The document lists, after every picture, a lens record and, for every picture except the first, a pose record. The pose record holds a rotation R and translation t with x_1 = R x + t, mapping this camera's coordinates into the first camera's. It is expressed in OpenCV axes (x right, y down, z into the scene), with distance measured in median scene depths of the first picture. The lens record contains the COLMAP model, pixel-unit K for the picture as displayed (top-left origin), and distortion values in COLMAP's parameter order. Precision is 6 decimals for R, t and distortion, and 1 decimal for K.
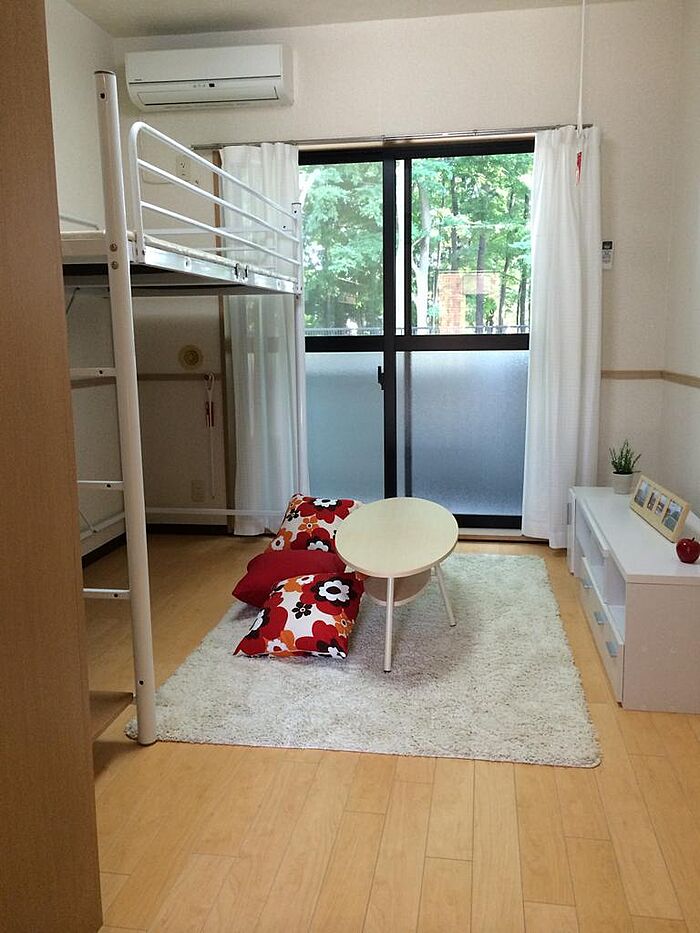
lens RADIAL K [[818.5, 0, 354.4], [0, 818.5, 469.1], [0, 0, 1]] dist [0.044112, -0.040392]
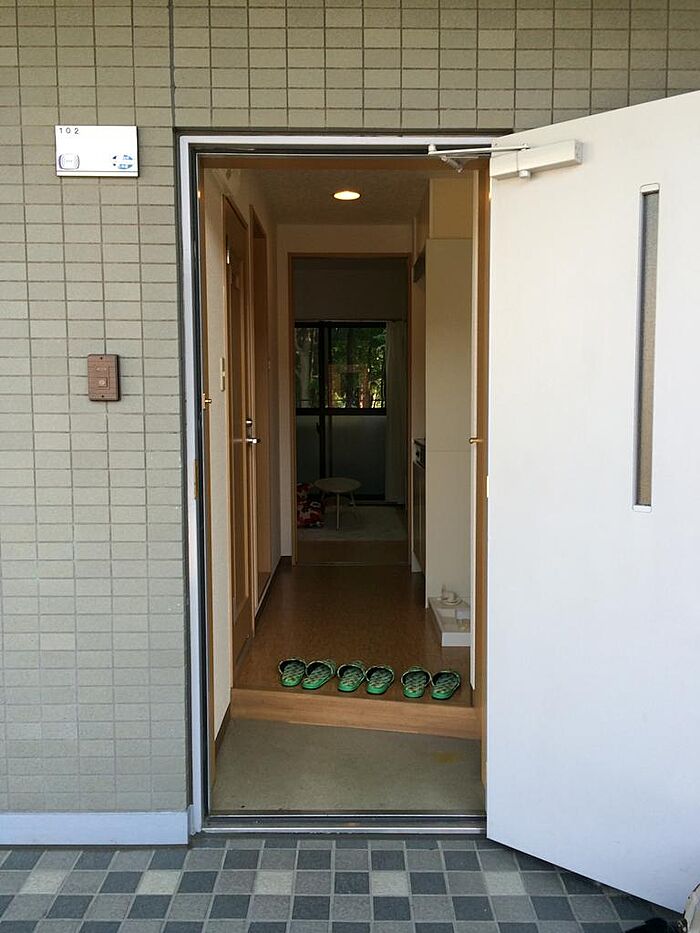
lens RADIAL K [[818.5, 0, 350.6], [0, 818.5, 464.1], [0, 0, 1]] dist [0.044112, -0.040392]
pose [[0.987988, -0.001933, 0.154519, -0.234272], [0.015598, 0.996062, -0.087275, 0.183452], [-0.153742, 0.088636, 0.984127, -1.190902]]
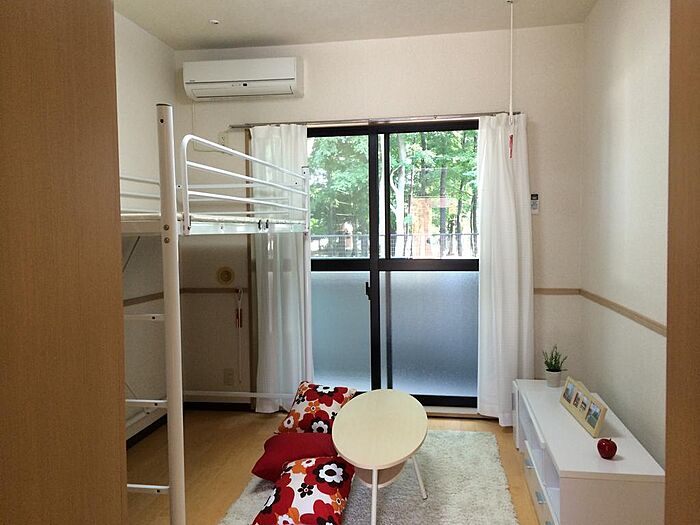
lens RADIAL K [[614.1, 0, 346.6], [0, 614.1, 259.0], [0, 0, 1]] dist [0.044112, -0.040392]
pose [[0.999981, -0.001184, -0.006066, 0.004244], [0.000470, 0.993201, -0.116410, -0.052194], [0.006162, 0.116405, 0.993183, 0.004198]]
